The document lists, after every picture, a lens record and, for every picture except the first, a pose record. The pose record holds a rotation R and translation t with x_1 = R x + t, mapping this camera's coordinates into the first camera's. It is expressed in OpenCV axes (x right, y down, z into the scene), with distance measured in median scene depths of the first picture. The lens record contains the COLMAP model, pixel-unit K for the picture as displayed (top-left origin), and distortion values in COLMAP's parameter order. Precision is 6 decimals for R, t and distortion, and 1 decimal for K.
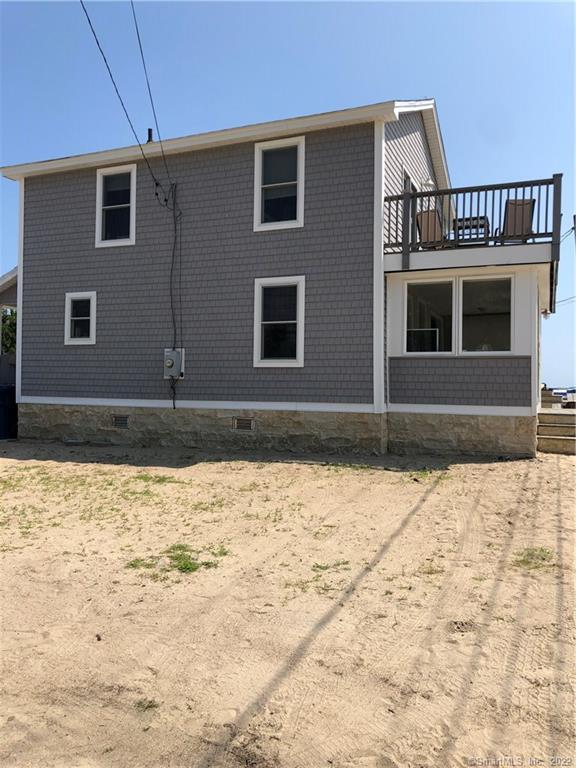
lens RADIAL K [[628.4, 0, 286.6], [0, 628.4, 384.1], [0, 0, 1]] dist [0.053575, -0.014905]
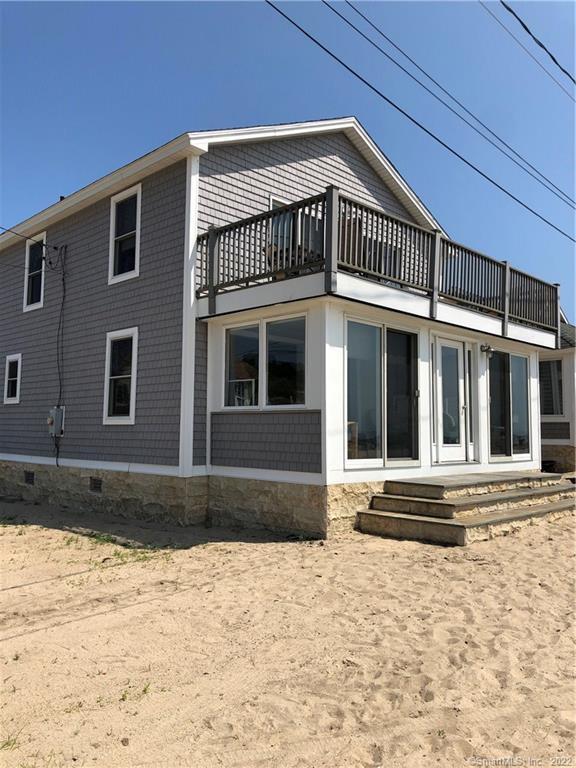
lens RADIAL K [[628.4, 0, 289.0], [0, 628.4, 385.4], [0, 0, 1]] dist [0.053575, -0.014905]
pose [[0.931605, -0.028404, -0.362362, 0.577920], [0.000468, 0.997035, -0.076950, -0.012784], [0.363473, 0.071518, 0.928856, 0.213531]]
